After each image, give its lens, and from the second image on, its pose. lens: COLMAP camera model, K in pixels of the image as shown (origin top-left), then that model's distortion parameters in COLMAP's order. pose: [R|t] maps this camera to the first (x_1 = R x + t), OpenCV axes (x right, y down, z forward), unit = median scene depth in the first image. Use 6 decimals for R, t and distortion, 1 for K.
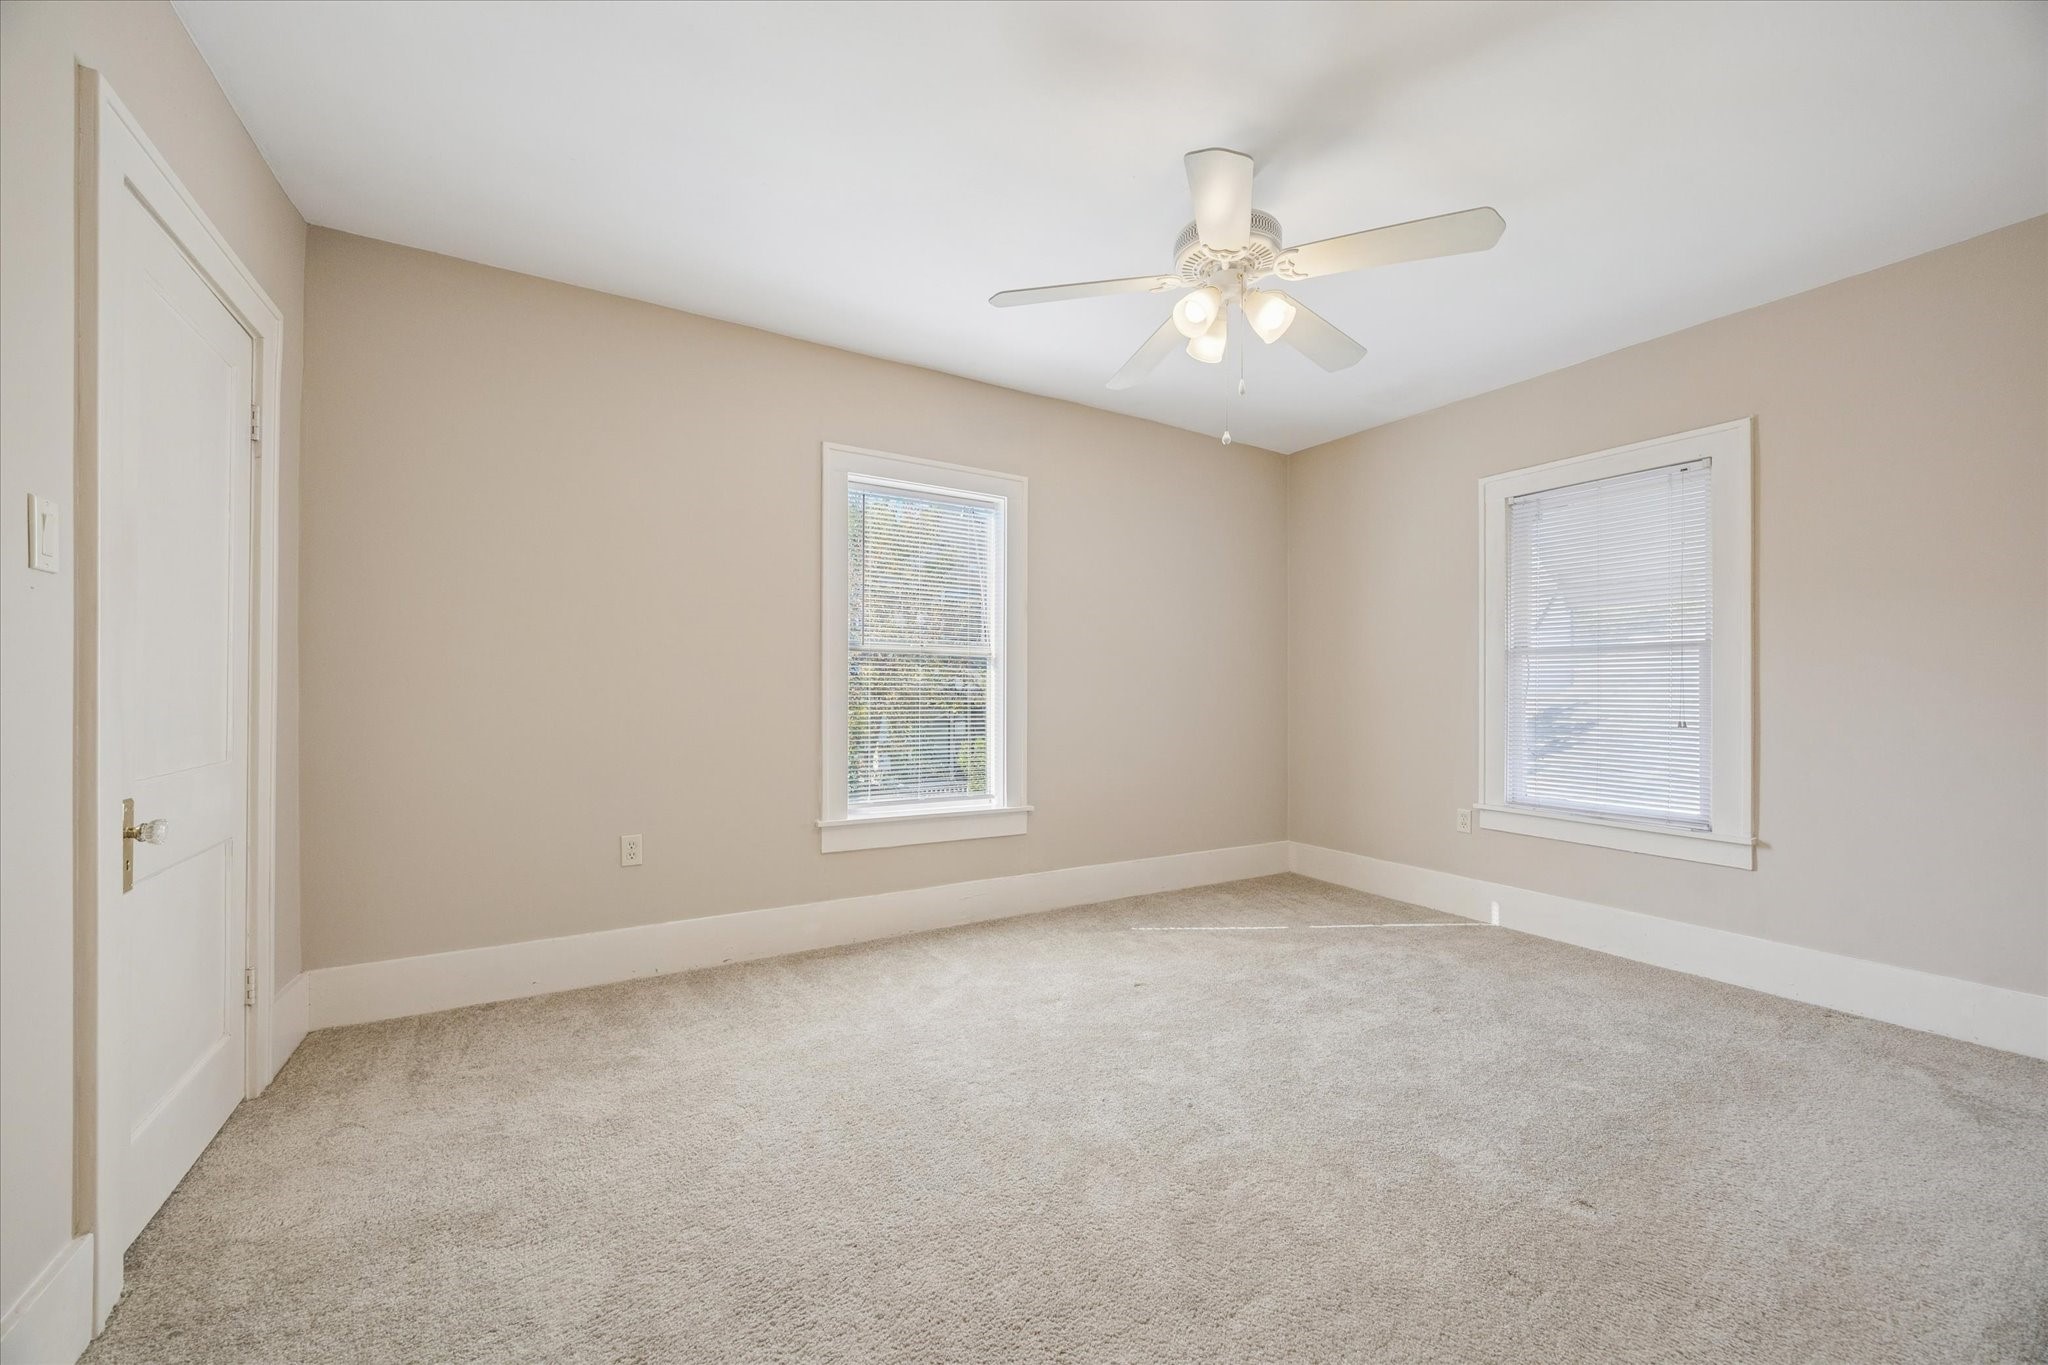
lens RADIAL K [[798.2, 0, 1024.0], [0, 798.2, 682.5], [0, 0, 1]] dist [0.007221, -0.006669]
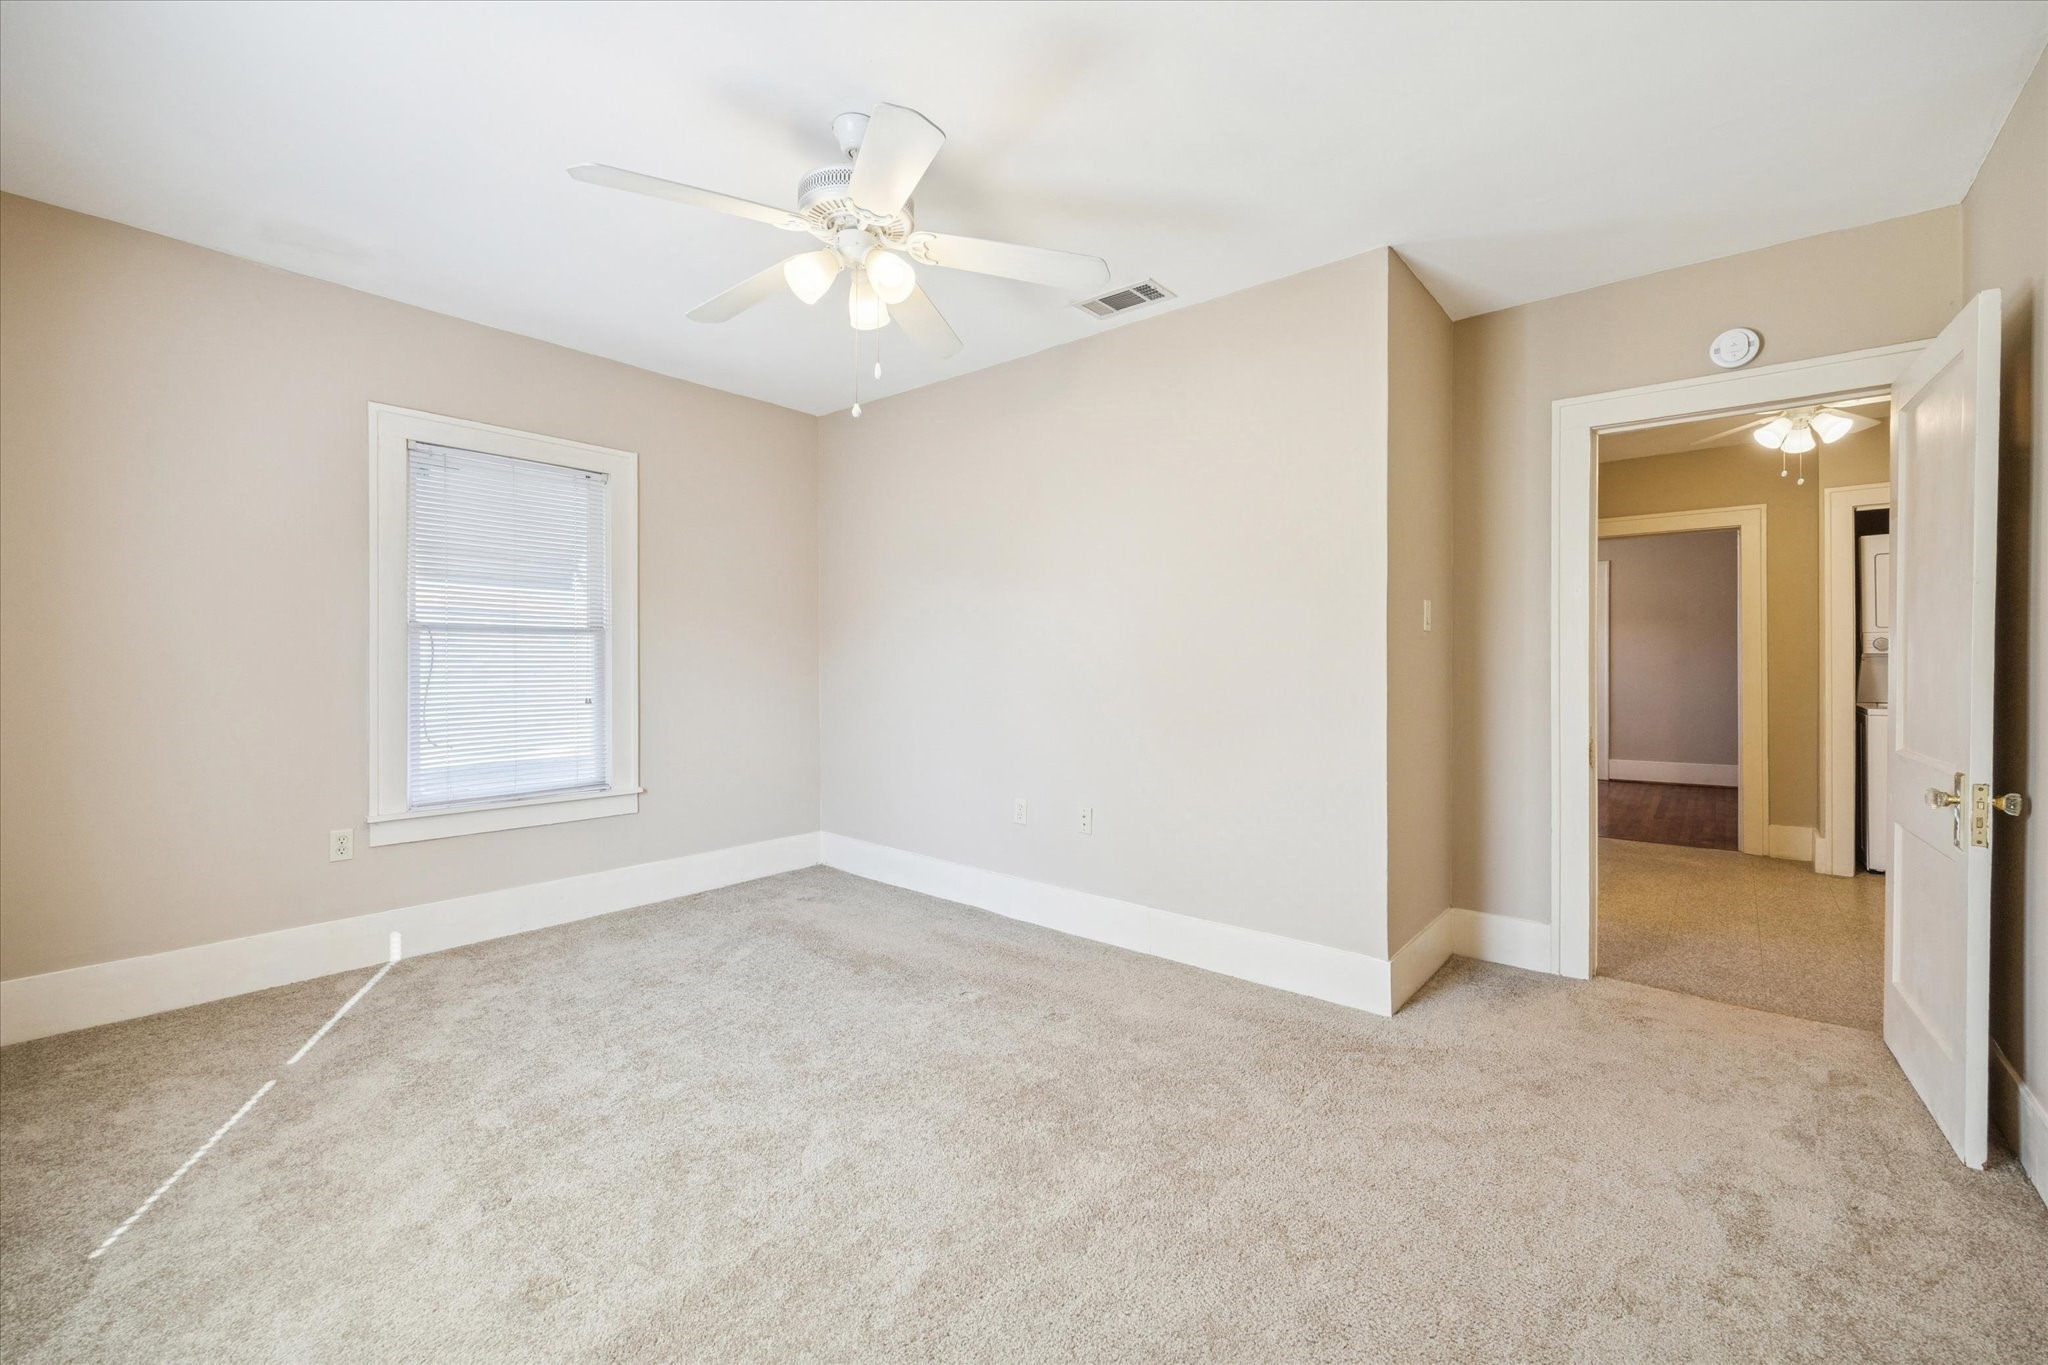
lens RADIAL K [[798.2, 0, 1024.0], [0, 798.2, 682.5], [0, 0, 1]] dist [0.007221, -0.006669]
pose [[-0.323060, -0.018035, 0.946207, -0.394240], [-0.006083, 0.999837, 0.016980, 0.002648], [-0.946359, -0.000270, -0.323117, 0.675063]]
